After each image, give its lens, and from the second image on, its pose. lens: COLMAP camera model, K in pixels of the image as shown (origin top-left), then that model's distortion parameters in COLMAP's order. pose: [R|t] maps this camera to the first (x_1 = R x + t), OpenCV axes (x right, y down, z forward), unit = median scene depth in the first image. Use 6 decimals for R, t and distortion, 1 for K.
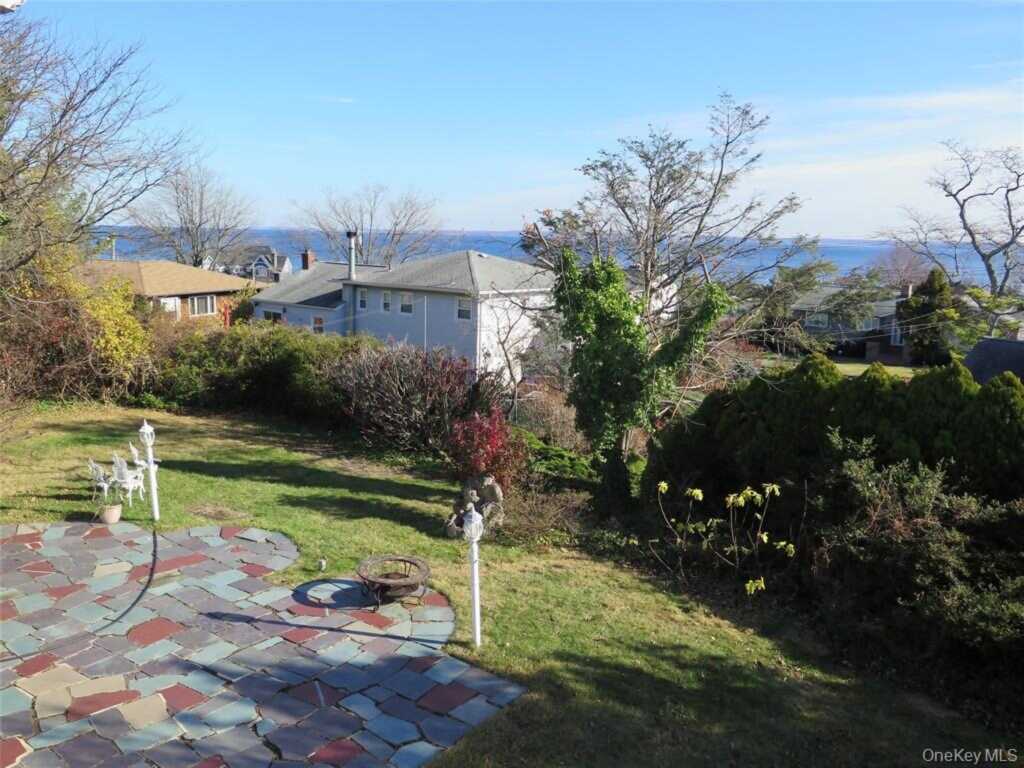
lens RADIAL K [[872.2, 0, 512.0], [0, 872.2, 384.0], [0, 0, 1]] dist [-0.008500, -0.004213]
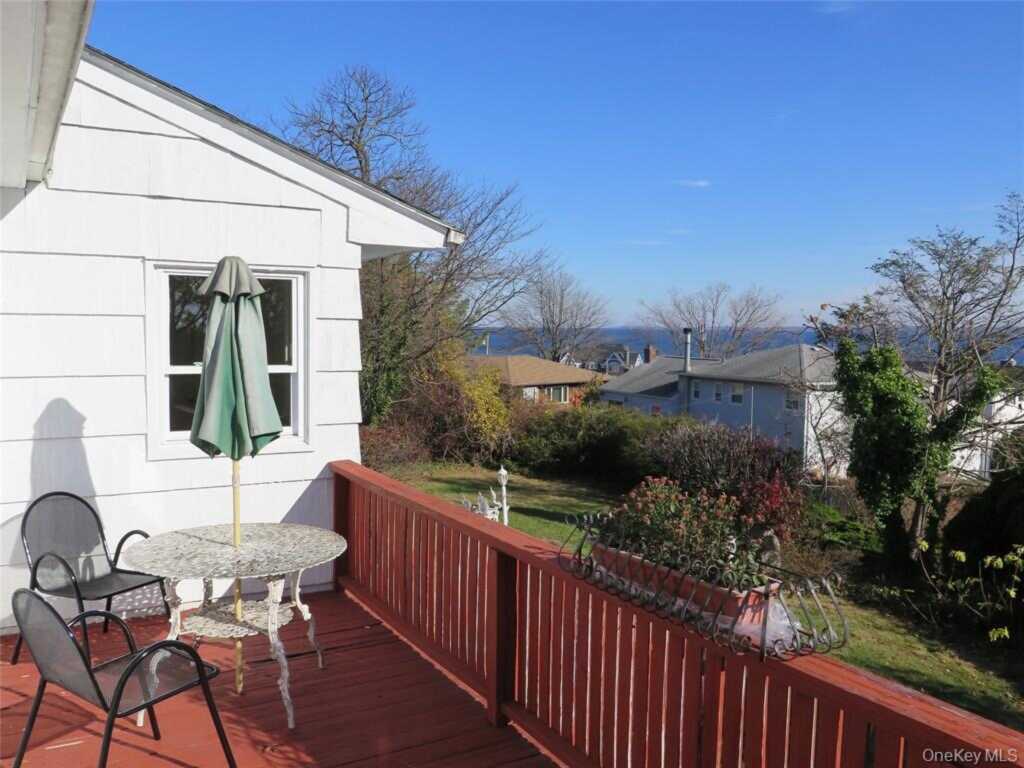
lens RADIAL K [[872.2, 0, 512.0], [0, 872.2, 384.0], [0, 0, 1]] dist [-0.008500, -0.004213]
pose [[0.922355, 0.010011, -0.386213, 0.066561], [-0.052688, 0.993584, -0.100075, 0.029731], [0.382733, 0.112653, 0.916965, -0.144633]]
